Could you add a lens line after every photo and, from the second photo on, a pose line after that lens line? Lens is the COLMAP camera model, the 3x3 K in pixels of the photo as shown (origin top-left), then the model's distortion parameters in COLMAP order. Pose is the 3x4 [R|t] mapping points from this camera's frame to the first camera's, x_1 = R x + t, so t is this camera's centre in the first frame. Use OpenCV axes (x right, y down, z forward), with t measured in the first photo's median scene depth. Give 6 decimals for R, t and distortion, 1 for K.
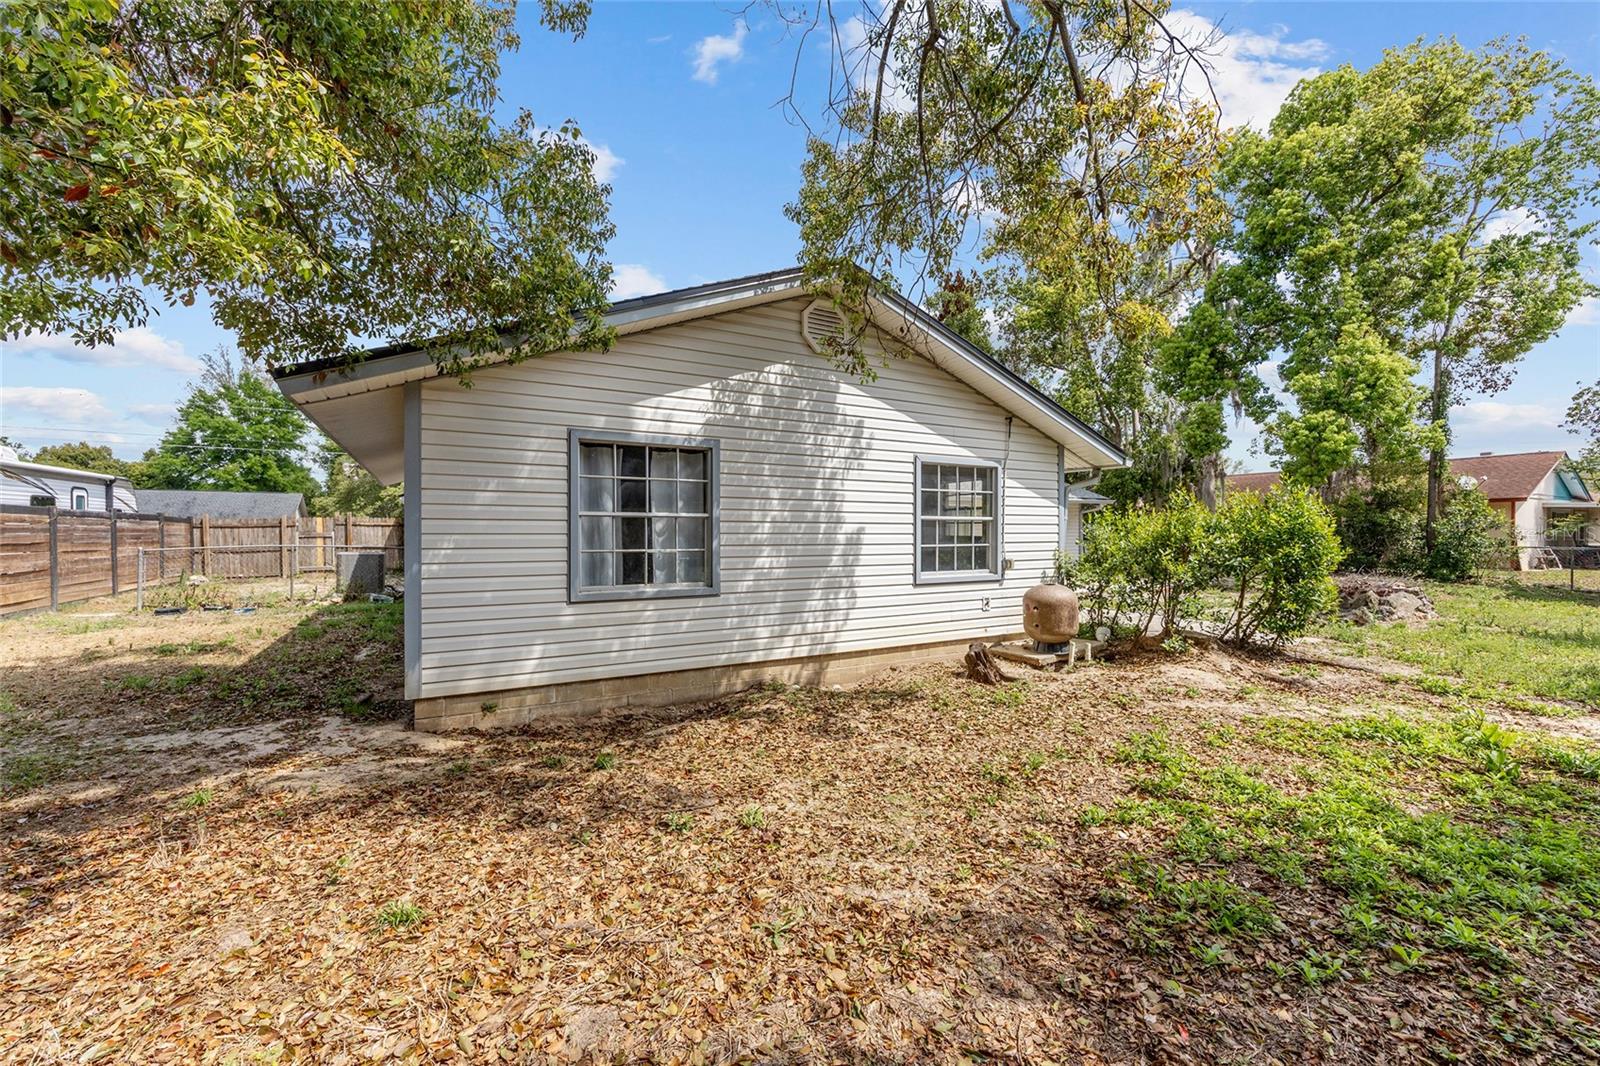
lens RADIAL K [[648.2, 0, 801.8], [0, 648.2, 530.6], [0, 0, 1]] dist [0.007226, 0.000208]
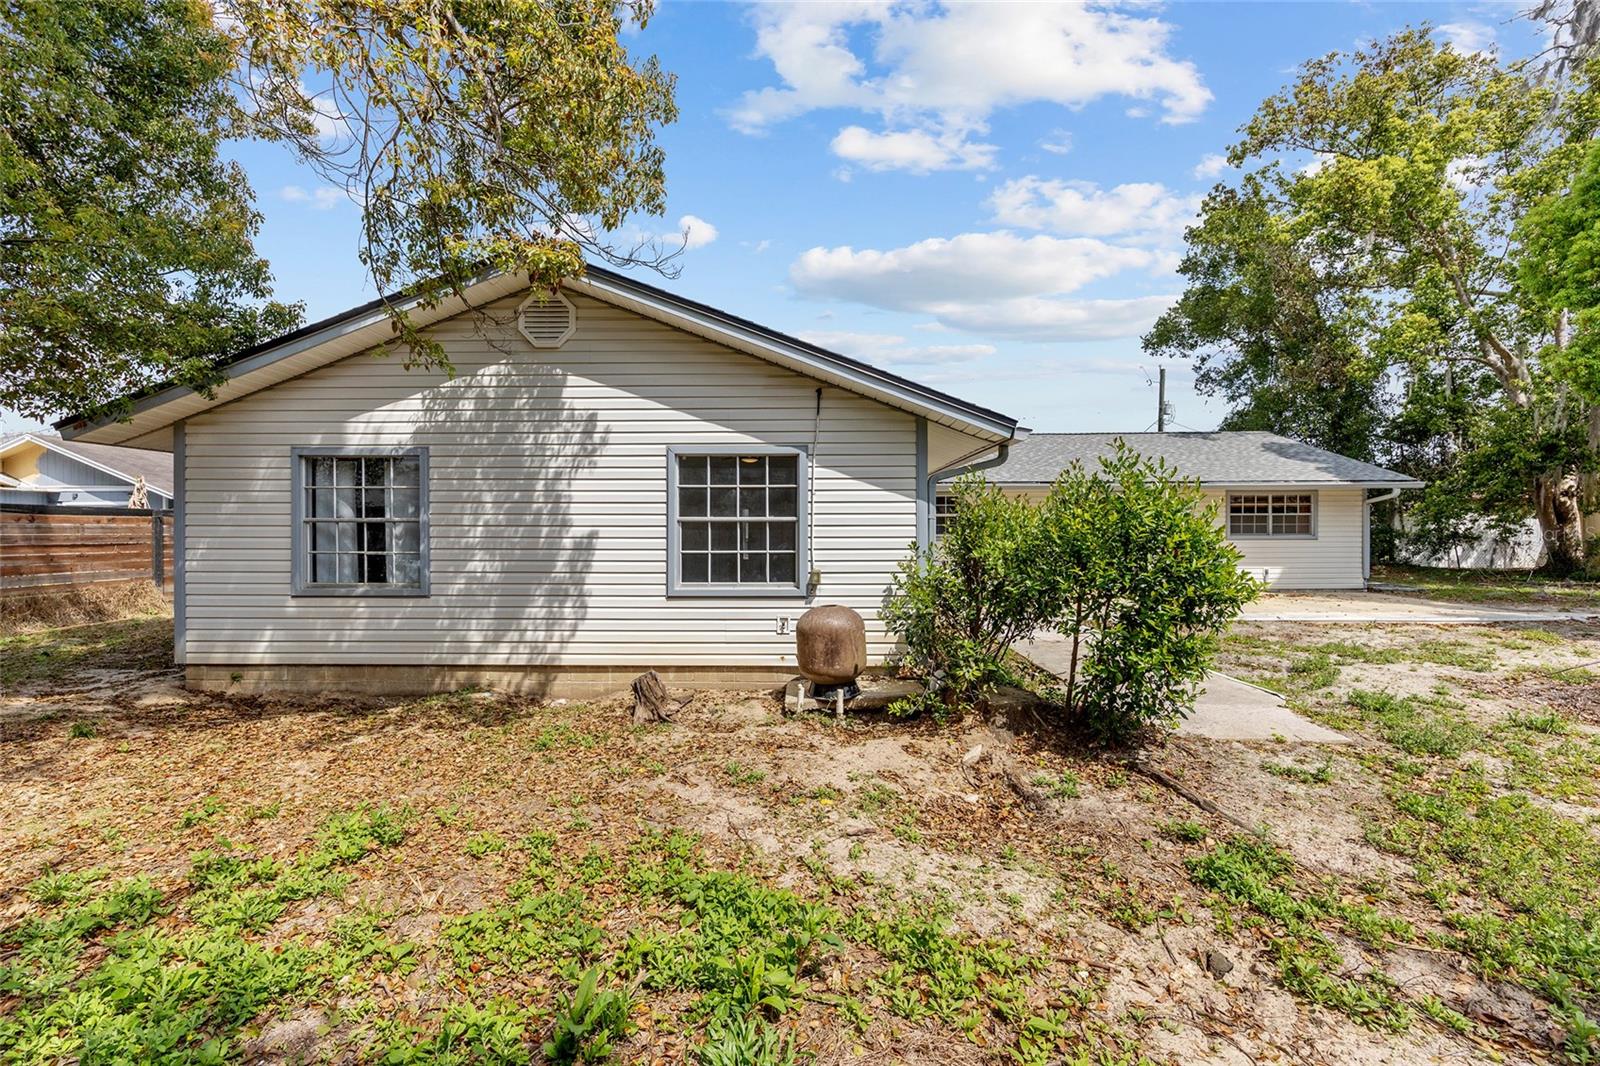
lens RADIAL K [[648.2, 0, 801.8], [0, 648.2, 530.6], [0, 0, 1]] dist [0.007226, 0.000208]
pose [[0.855100, 0.000985, -0.518463, 0.878928], [0.001349, 0.999991, 0.004124, -0.009262], [0.518462, -0.004225, 0.855090, 0.400201]]
